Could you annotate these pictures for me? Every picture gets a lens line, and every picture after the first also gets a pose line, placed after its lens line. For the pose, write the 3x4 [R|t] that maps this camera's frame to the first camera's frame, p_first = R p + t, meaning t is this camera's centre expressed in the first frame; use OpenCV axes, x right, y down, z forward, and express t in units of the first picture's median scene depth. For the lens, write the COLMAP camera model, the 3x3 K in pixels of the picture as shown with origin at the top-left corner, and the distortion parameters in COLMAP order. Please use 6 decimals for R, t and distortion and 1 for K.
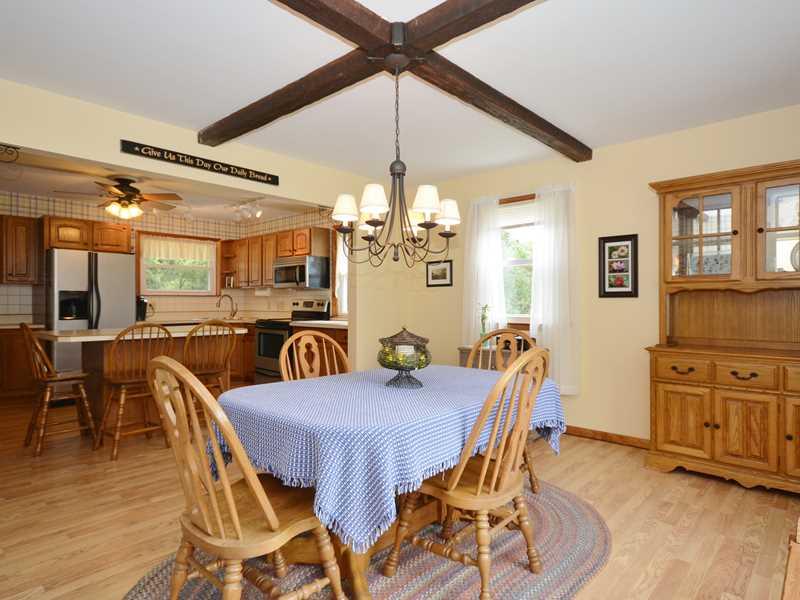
lens RADIAL K [[472.0, 0, 400.0], [0, 472.0, 300.0], [0, 0, 1]] dist [0.011598, 0.000393]
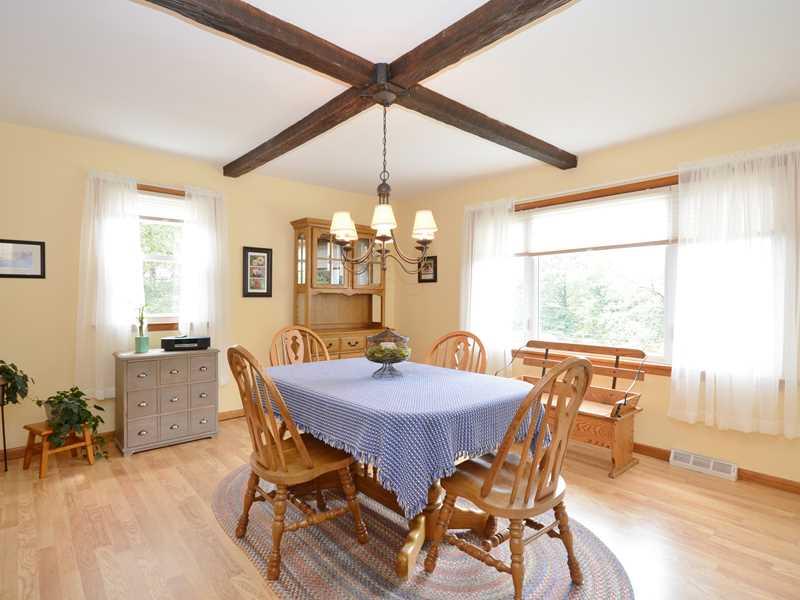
lens RADIAL K [[436.2, 0, 400.0], [0, 436.2, 300.0], [0, 0, 1]] dist [0.001330, 0.000156]
pose [[0.117295, 0.002430, 0.993094, -0.544926], [-0.009443, 0.999955, -0.001332, -0.000352], [-0.993052, -0.009221, 0.117313, 0.429000]]
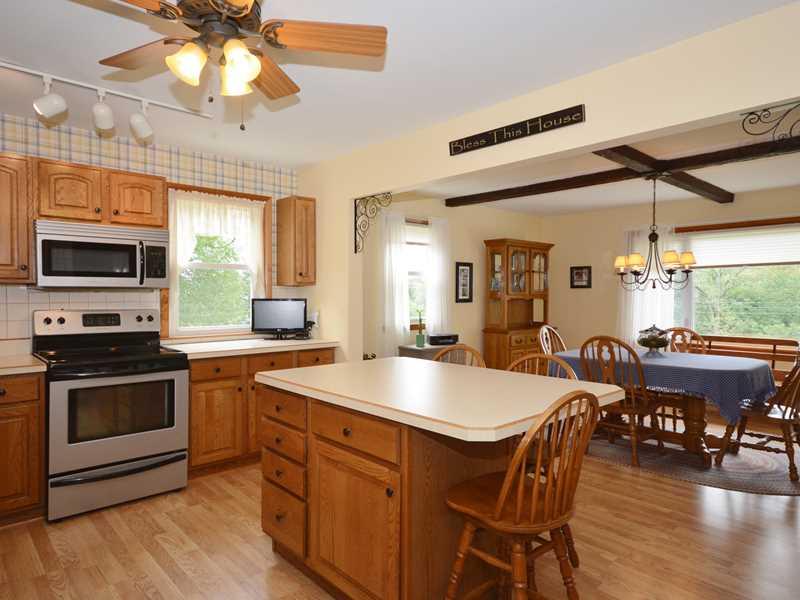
lens RADIAL K [[503.0, 0, 400.0], [0, 503.0, 300.0], [0, 0, 1]] dist [0.009757, 0.000695]
pose [[0.092606, -0.009604, 0.995657, -1.024982], [-0.001693, 0.999951, 0.009803, -0.025694], [-0.995701, -0.002593, 0.092585, 0.915192]]
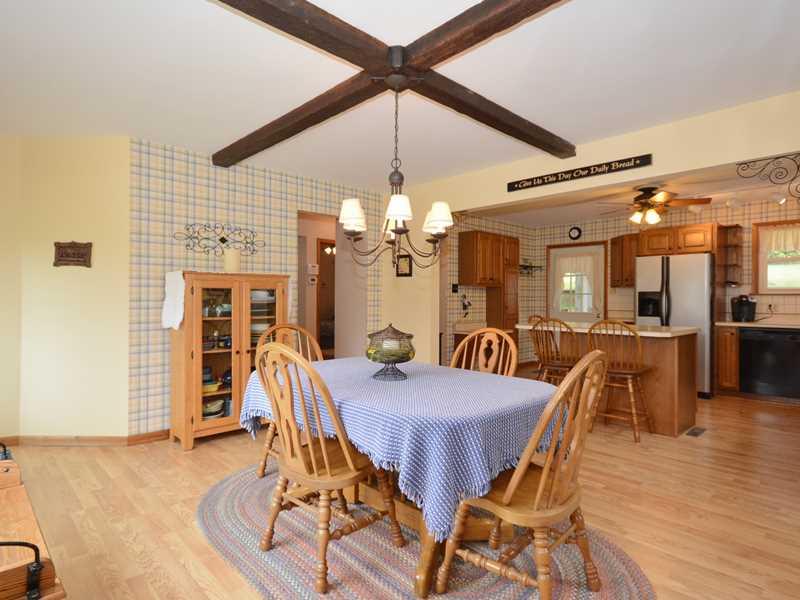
lens RADIAL K [[453.2, 0, 404.9], [0, 453.2, 296.5], [0, 0, 1]] dist [0.014383, 0.000974]
pose [[-0.056318, -0.005664, -0.998397, 0.535716], [-0.002113, 0.999982, -0.005554, 0.000129], [0.998411, 0.001797, -0.056329, 0.555457]]
